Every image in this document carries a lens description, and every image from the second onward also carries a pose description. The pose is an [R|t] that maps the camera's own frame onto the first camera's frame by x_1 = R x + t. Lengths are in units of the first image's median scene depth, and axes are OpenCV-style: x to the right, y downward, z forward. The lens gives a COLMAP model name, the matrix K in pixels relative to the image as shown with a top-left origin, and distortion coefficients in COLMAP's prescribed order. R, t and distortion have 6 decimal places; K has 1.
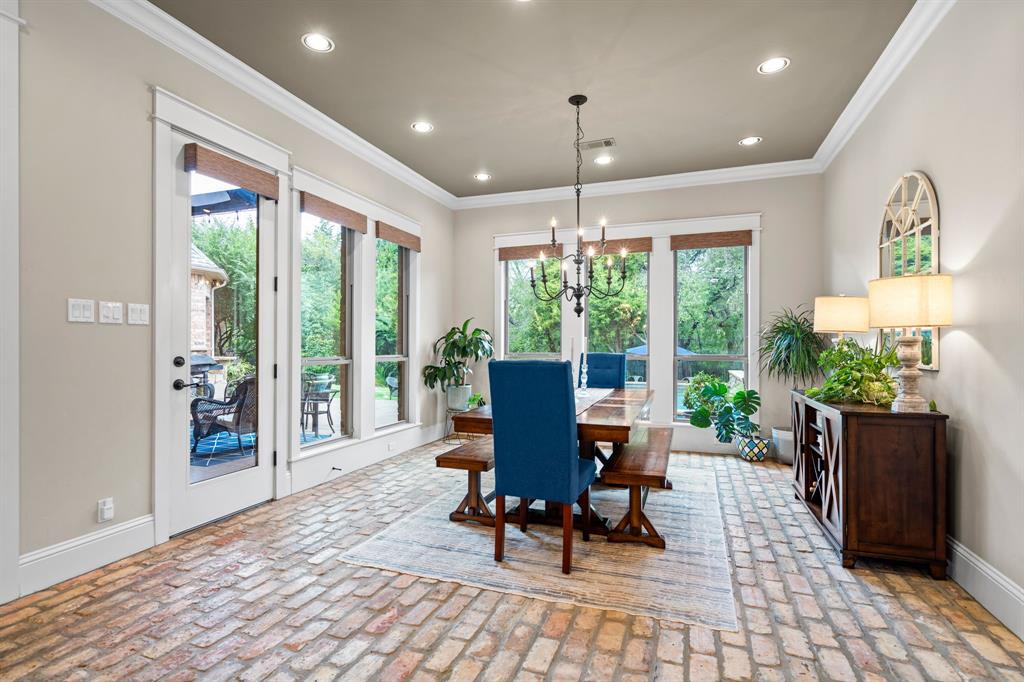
lens RADIAL K [[496.8, 0, 512.0], [0, 496.8, 341.0], [0, 0, 1]] dist [-0.001063, -0.000110]
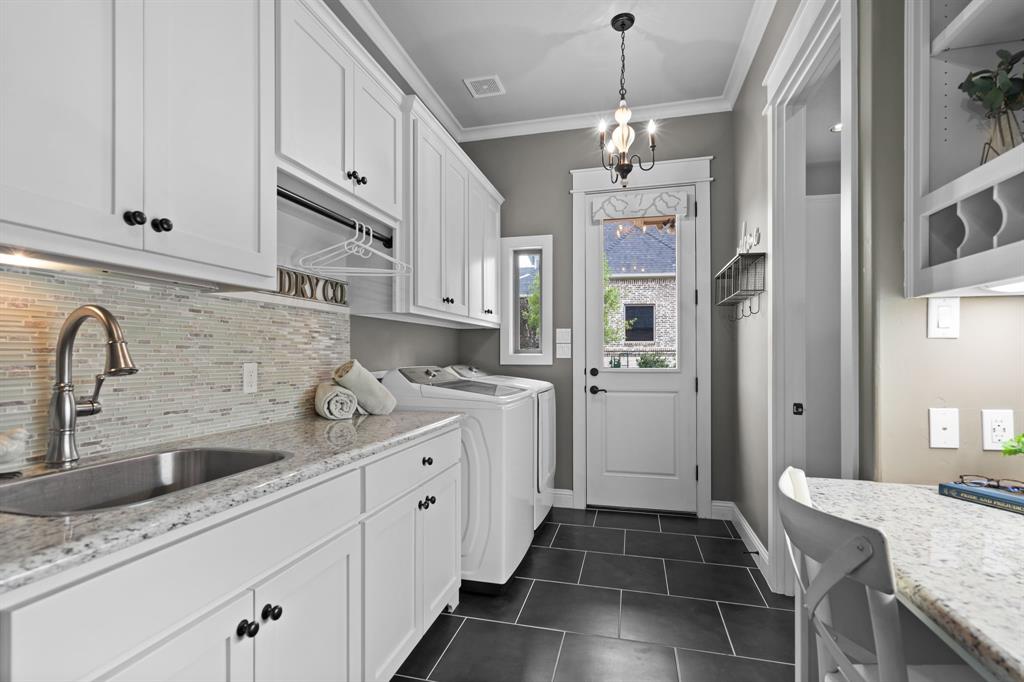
lens RADIAL K [[496.8, 0, 512.0], [0, 496.8, 341.0], [0, 0, 1]] dist [-0.001063, -0.000110]
pose [[0.106459, -0.032182, -0.993796, 0.584676], [0.011749, 0.999447, -0.031106, -0.000363], [0.994248, -0.008365, 0.106778, 0.652670]]
